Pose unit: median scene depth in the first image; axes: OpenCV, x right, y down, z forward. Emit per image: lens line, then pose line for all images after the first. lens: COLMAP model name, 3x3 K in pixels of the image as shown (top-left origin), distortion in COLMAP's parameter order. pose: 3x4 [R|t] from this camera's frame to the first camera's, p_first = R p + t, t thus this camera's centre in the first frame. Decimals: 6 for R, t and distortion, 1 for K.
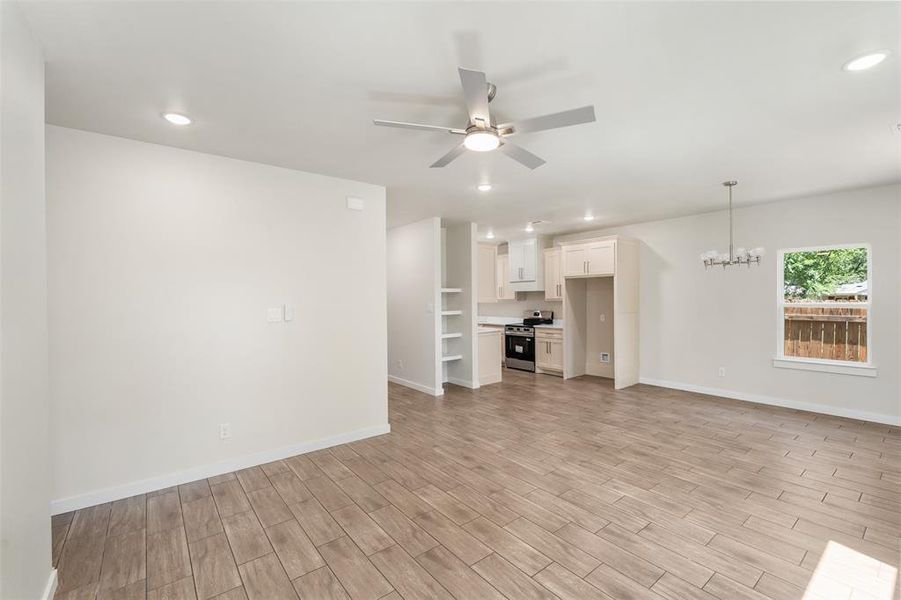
lens RADIAL K [[387.1, 0, 450.5], [0, 387.1, 300.0], [0, 0, 1]] dist [-0.001760, -0.000486]
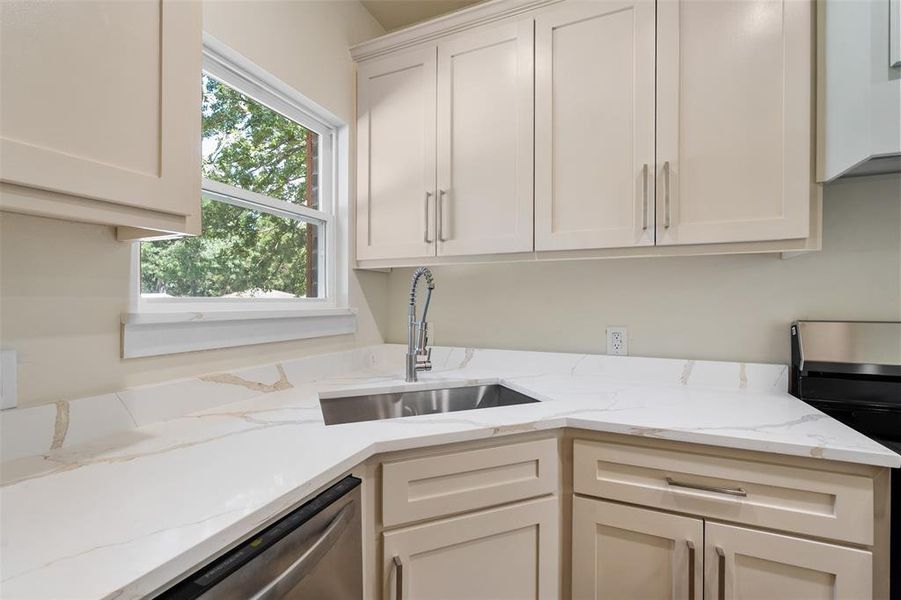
lens RADIAL K [[387.1, 0, 450.5], [0, 387.1, 300.0], [0, 0, 1]] dist [-0.001760, -0.000486]
pose [[0.879376, 0.007203, 0.476074, -0.016818], [-0.006337, 0.999974, -0.003423, 0.025703], [-0.476086, -0.000007, 0.879399, 1.130303]]
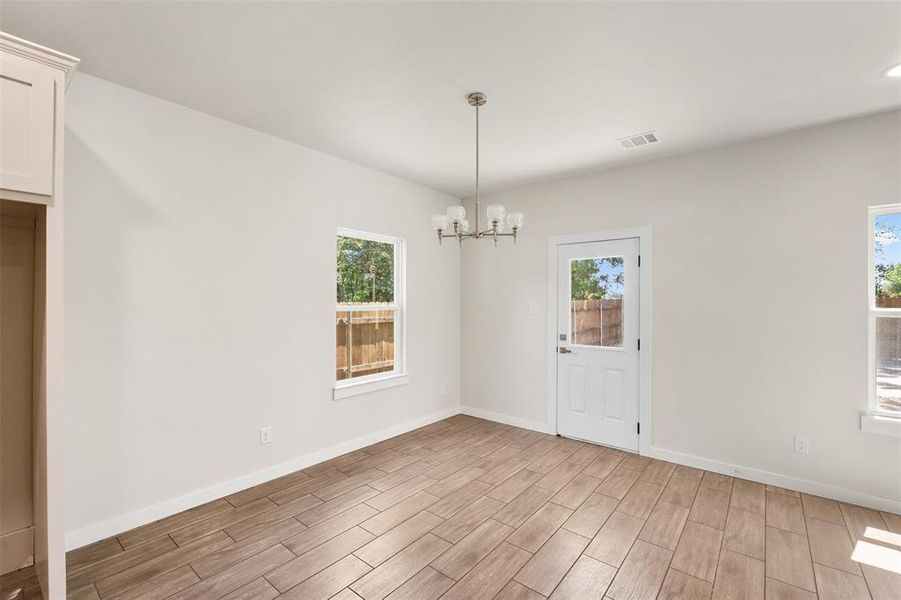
lens RADIAL K [[394.3, 0, 448.9], [0, 394.3, 305.8], [0, 0, 1]] dist [-0.000874, -0.000028]
pose [[-0.216855, -0.006390, 0.976183, 0.091705], [0.002347, 0.999972, 0.007067, 0.003190], [-0.976201, 0.003823, -0.216834, 0.706181]]
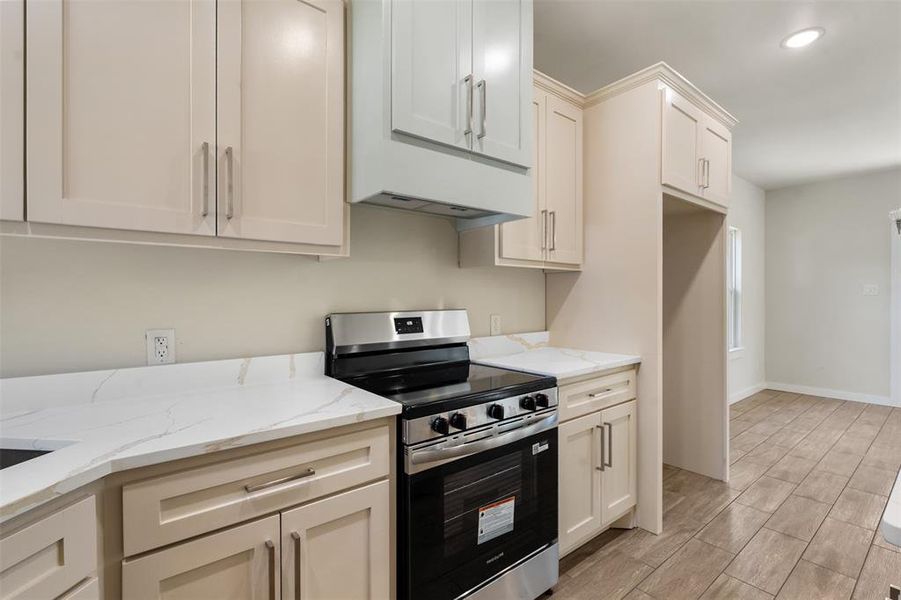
lens RADIAL K [[416.8, 0, 448.1], [0, 416.8, 297.1], [0, 0, 1]] dist [-0.000406, 0.000486]
pose [[-0.007555, 0.003480, 0.999965, -0.023190], [0.002026, 0.999992, -0.003465, 0.025472], [-0.999969, 0.002000, -0.007562, 1.148840]]
